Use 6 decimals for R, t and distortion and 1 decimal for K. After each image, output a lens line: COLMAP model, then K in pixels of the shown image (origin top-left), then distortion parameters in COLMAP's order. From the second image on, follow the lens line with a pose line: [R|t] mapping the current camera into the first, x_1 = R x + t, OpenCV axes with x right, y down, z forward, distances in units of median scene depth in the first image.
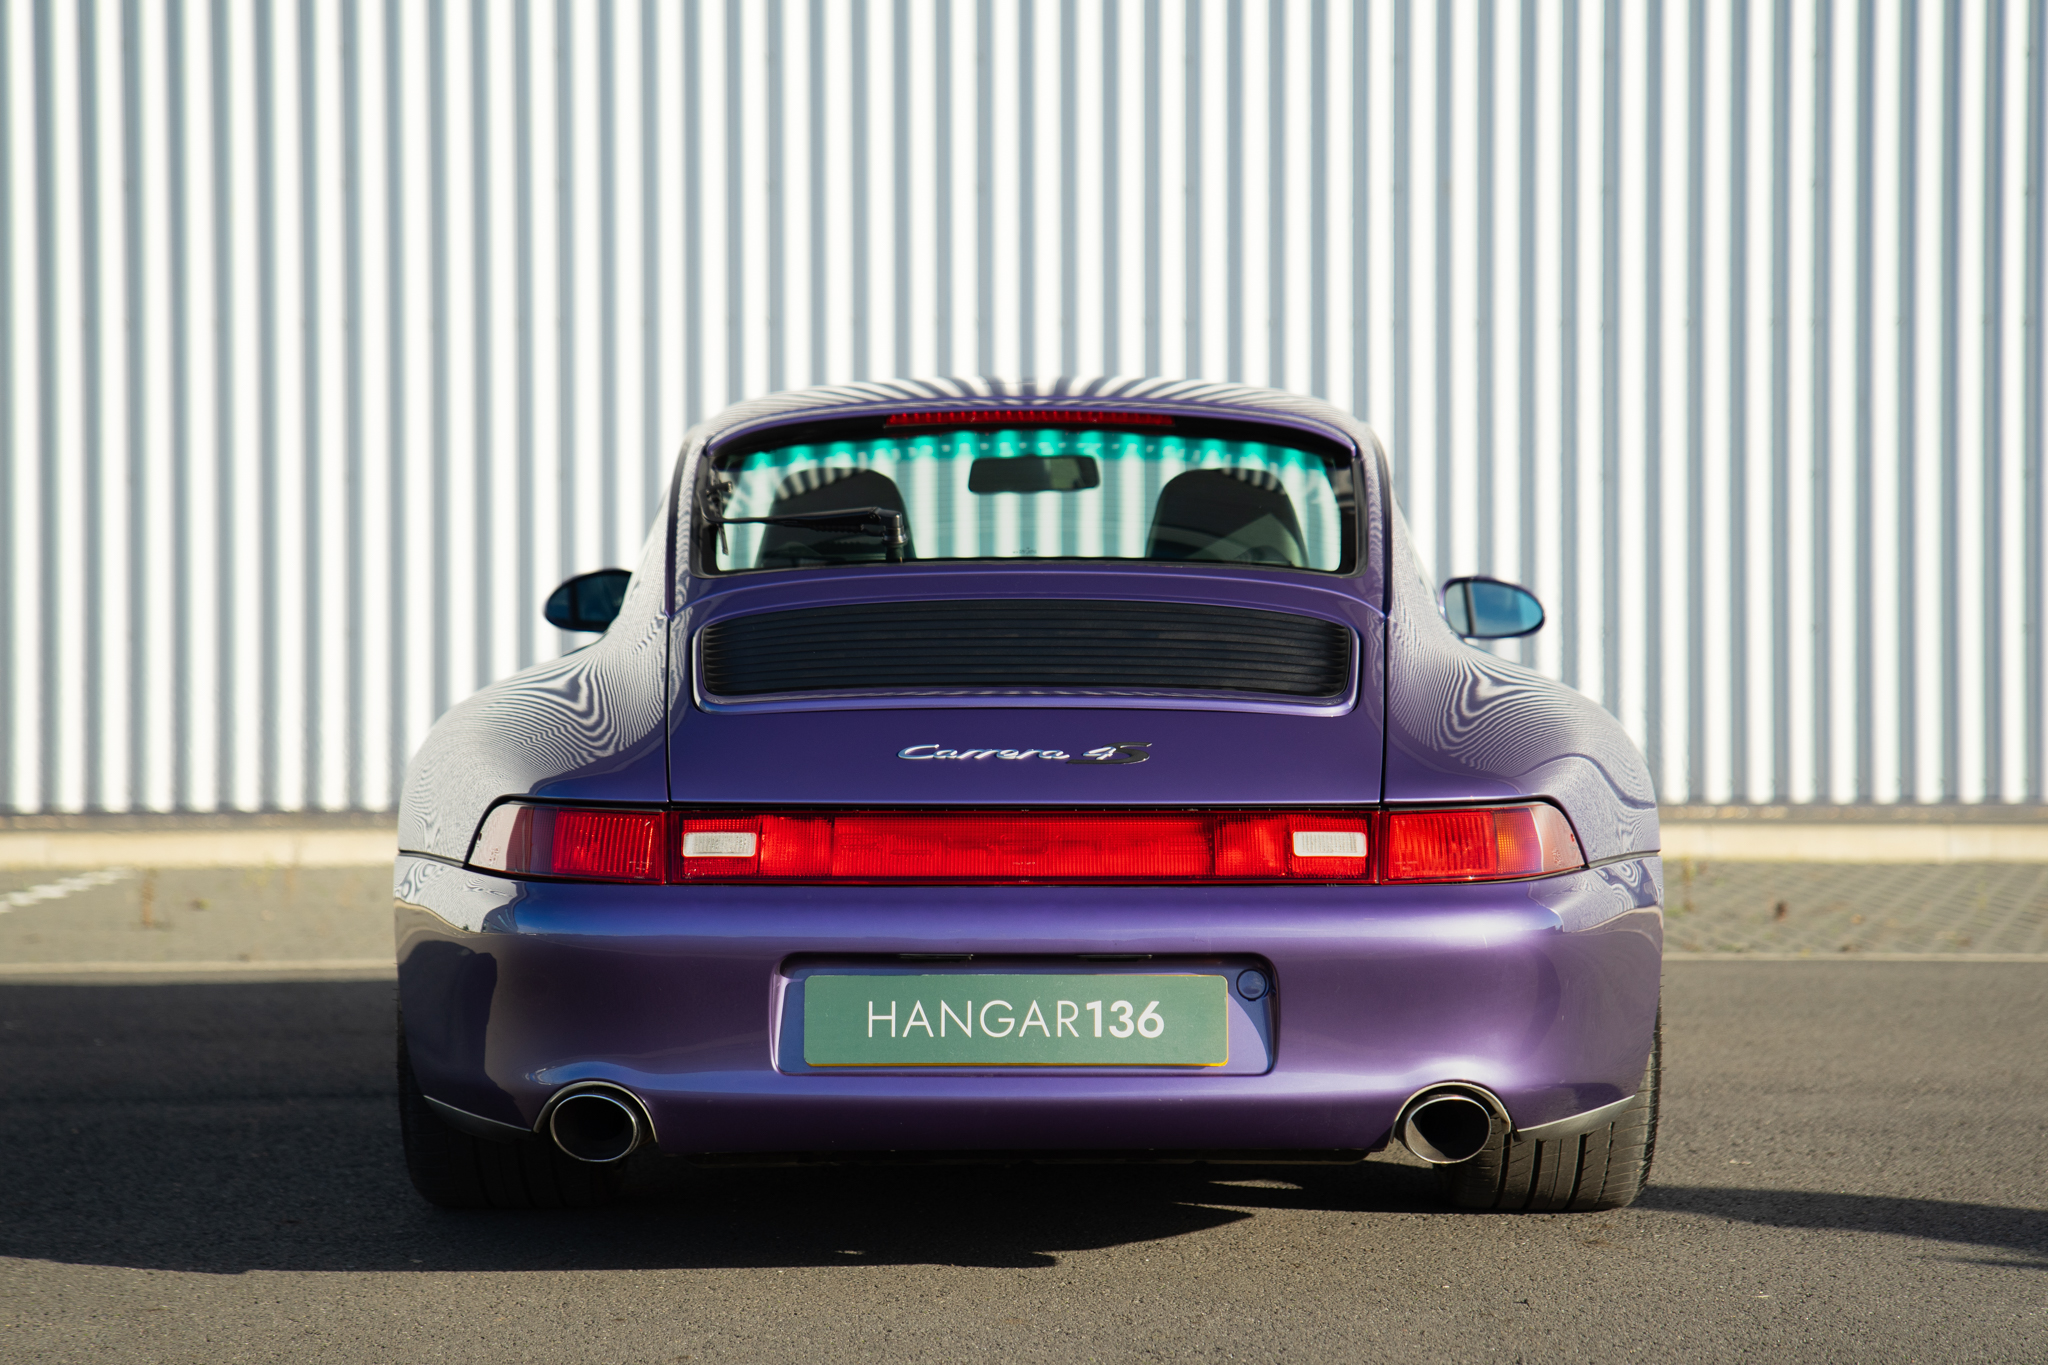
lens RADIAL K [[4112.9, 0, 1024.0], [0, 4112.9, 682.5], [0, 0, 1]] dist [0.316146, 0.243222]
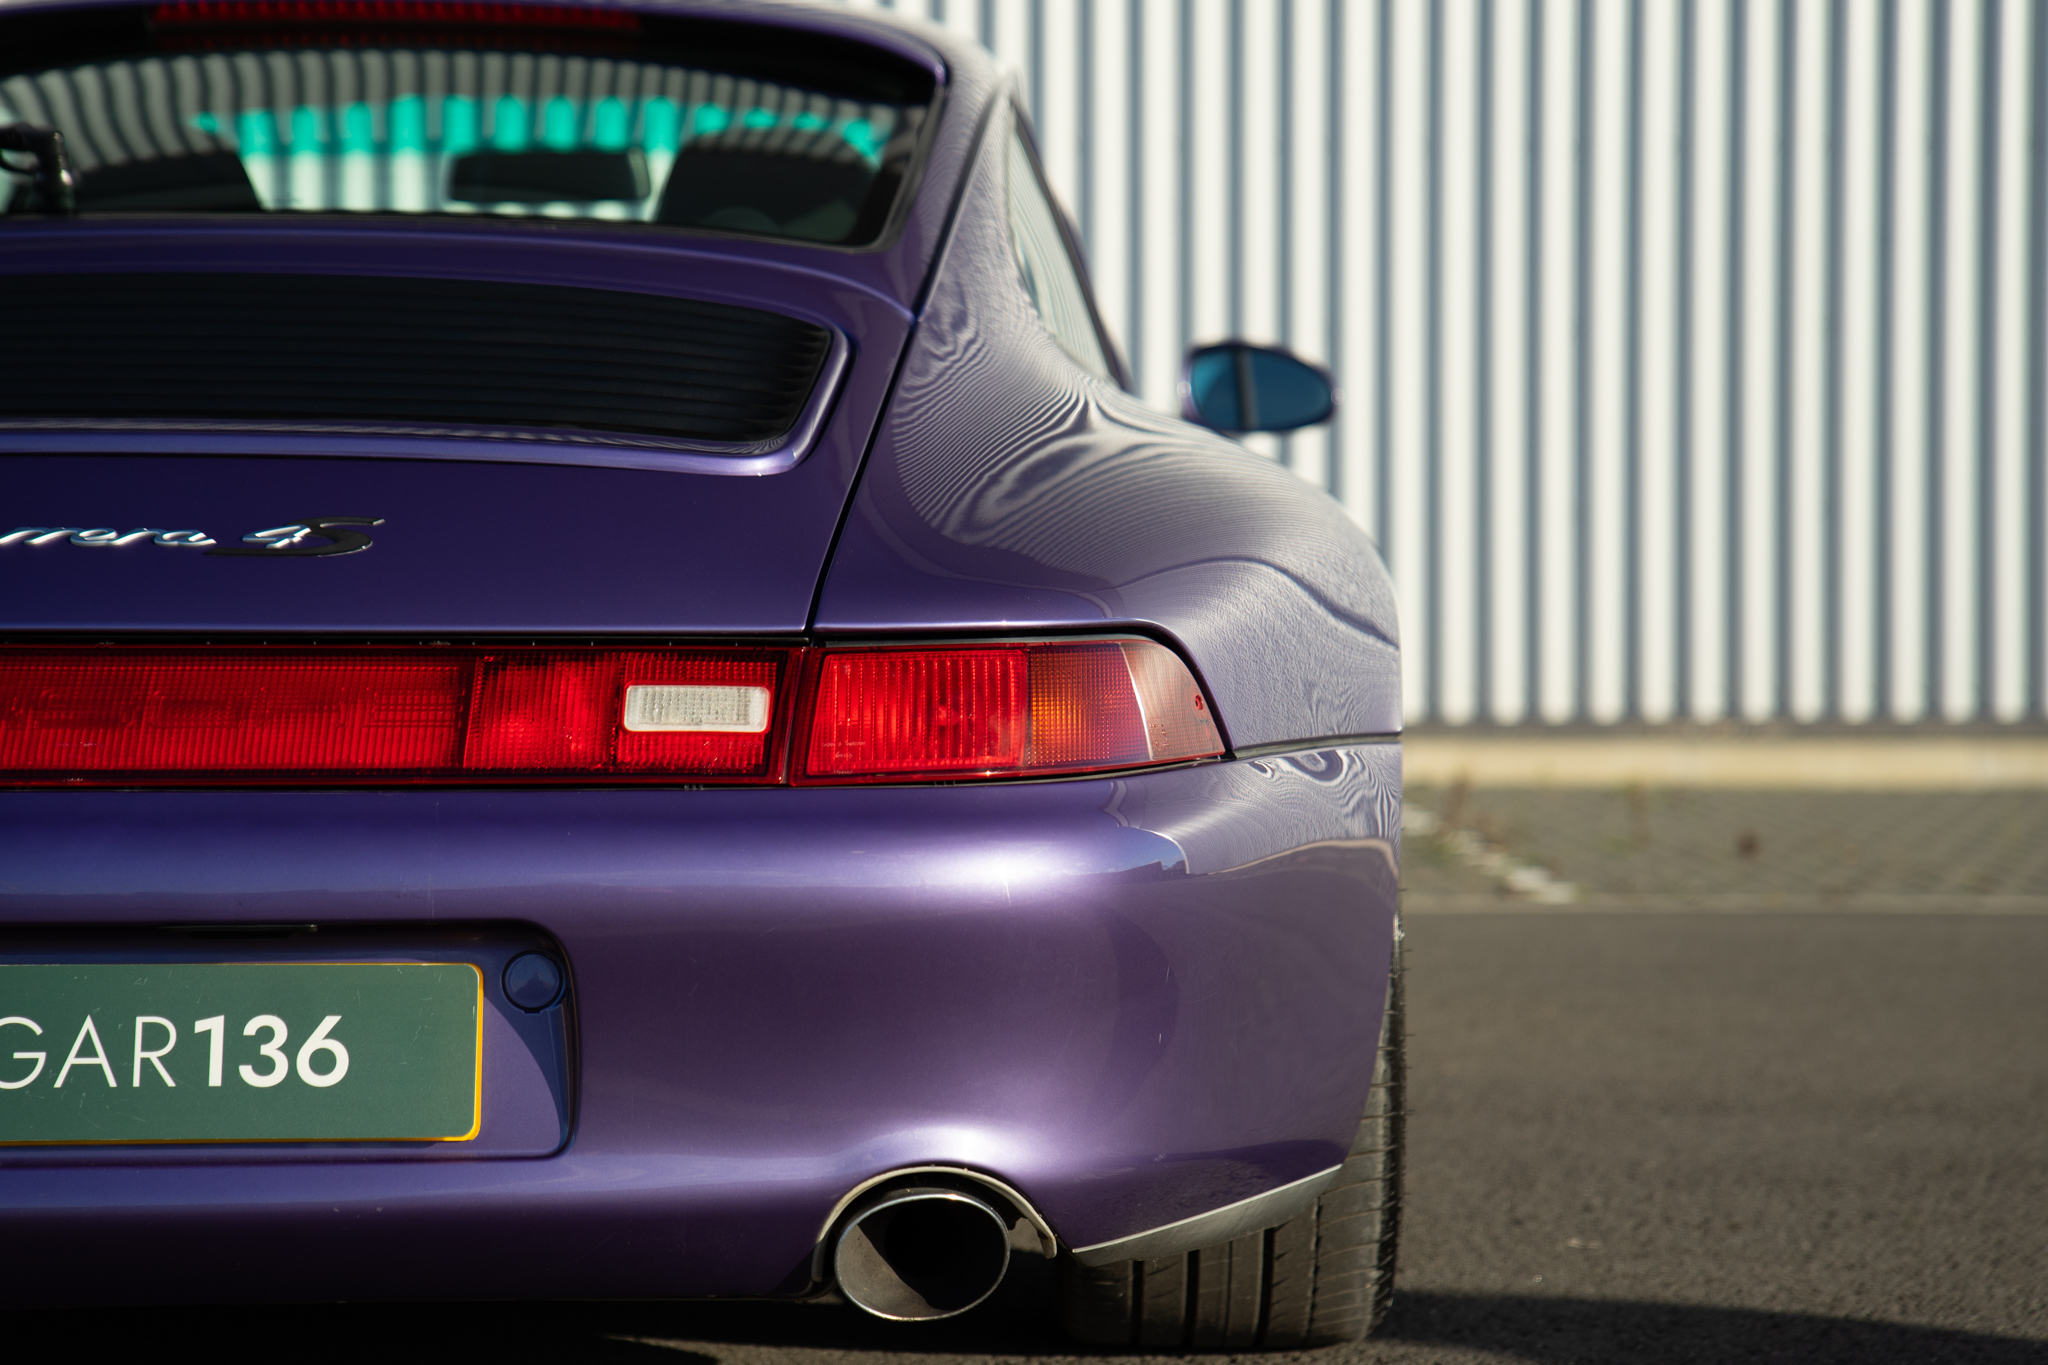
lens RADIAL K [[4198.0, 0, 1024.0], [0, 4198.0, 682.5], [0, 0, 1]] dist [0.297901, 0.083857]
pose [[0.999962, 0.001077, -0.008599, 0.114049], [-0.000940, 0.999872, 0.015954, 0.026180], [0.008615, -0.015945, 0.999836, 0.449528]]
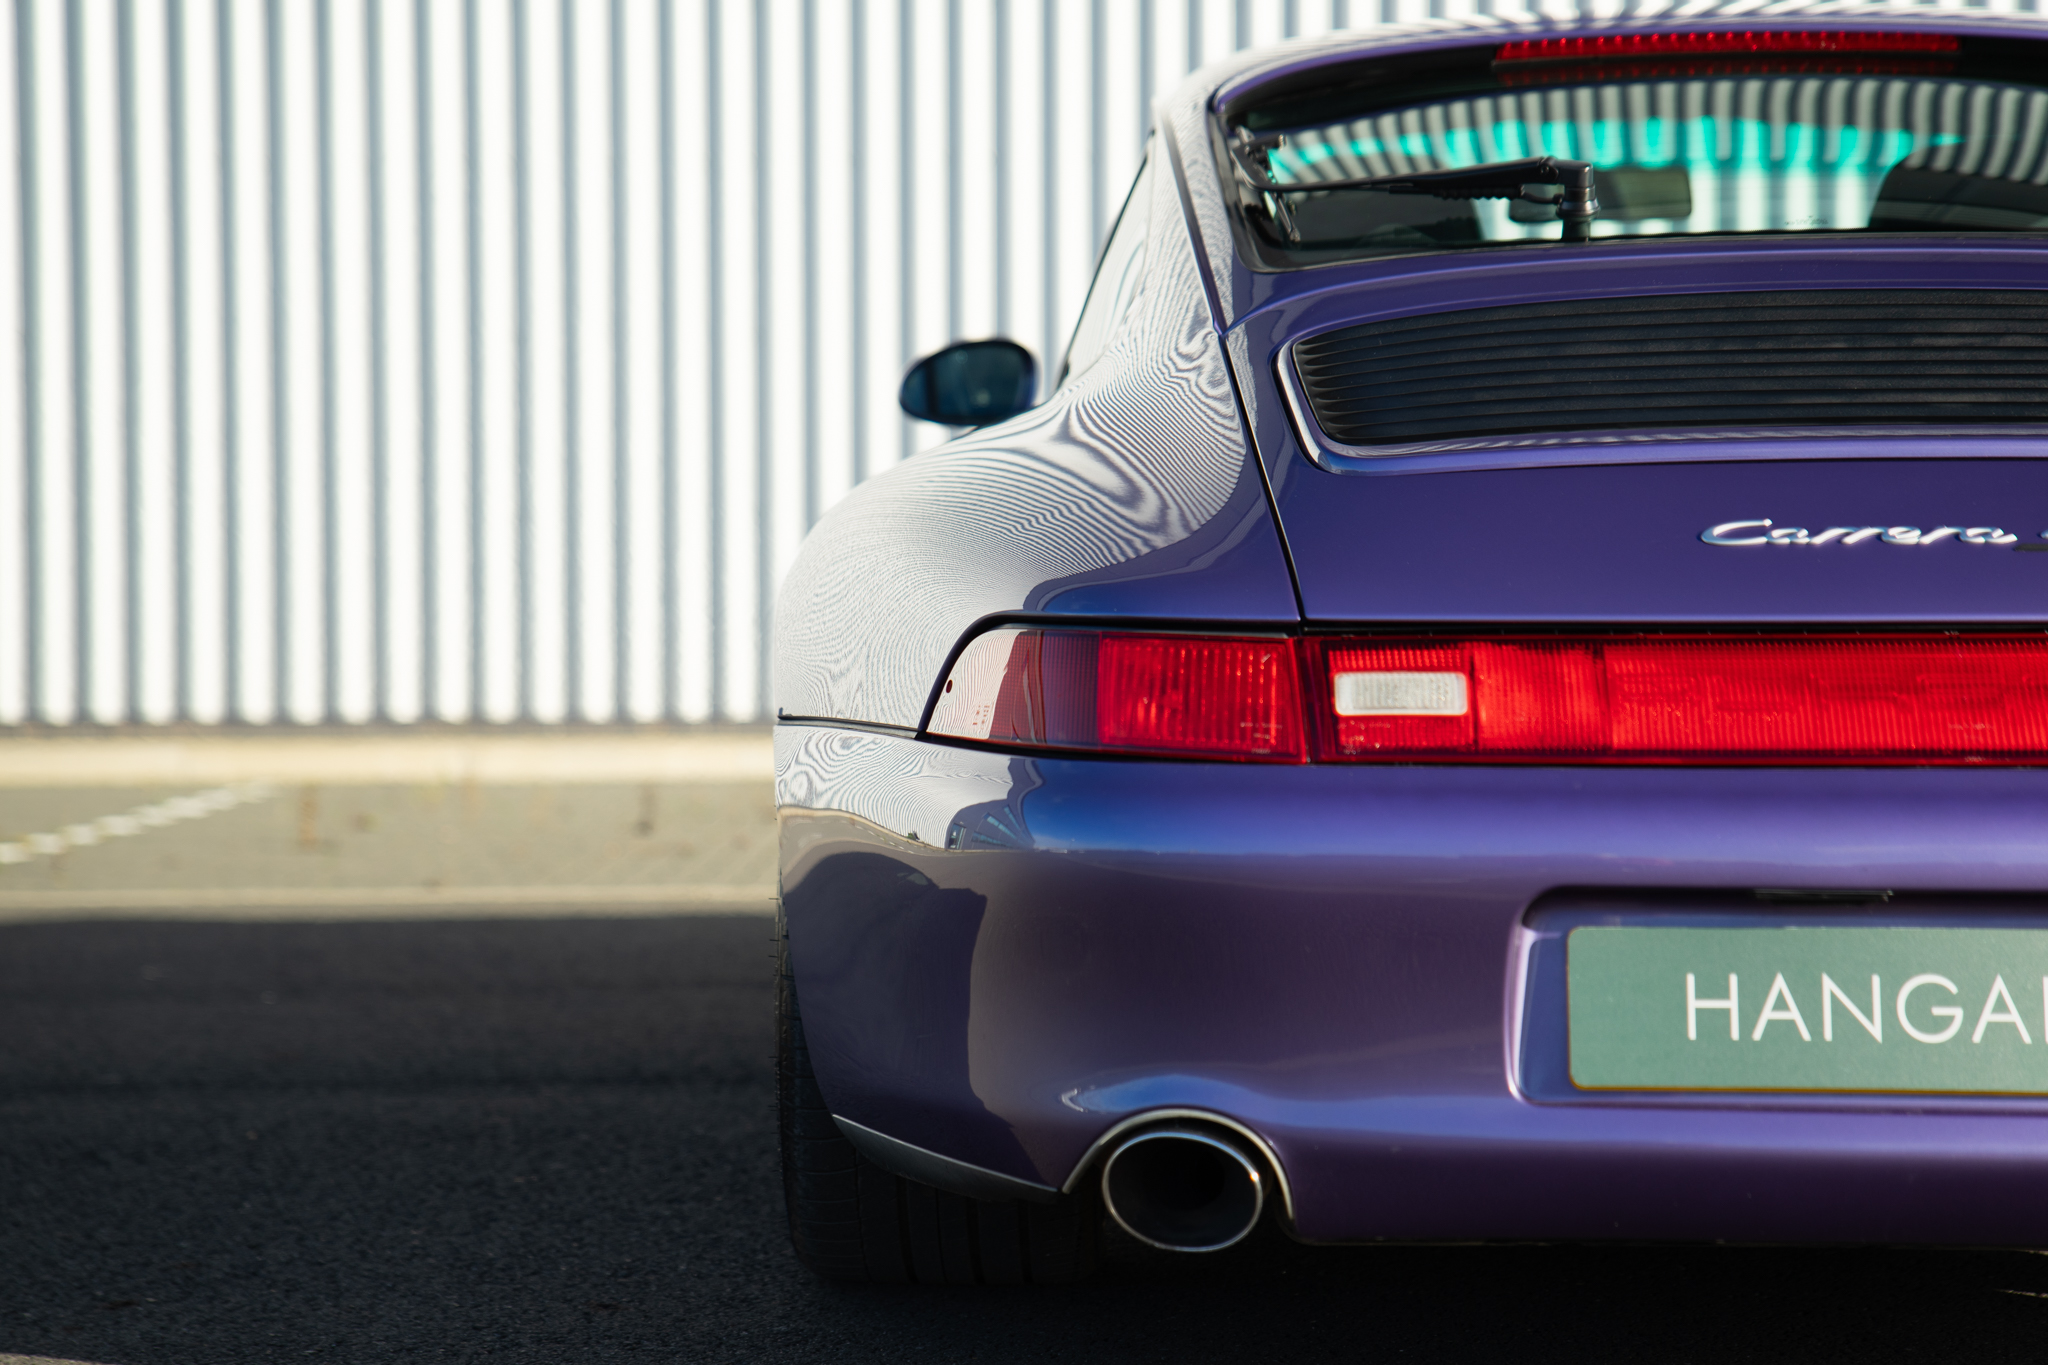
lens RADIAL K [[4112.9, 0, 1024.0], [0, 4112.9, 682.5], [0, 0, 1]] dist [0.316146, 0.243222]
pose [[0.999645, -0.000668, -0.026643, -0.105080], [0.001121, 0.999855, 0.016990, 0.026835], [0.026628, -0.017014, 0.999501, 0.413772]]
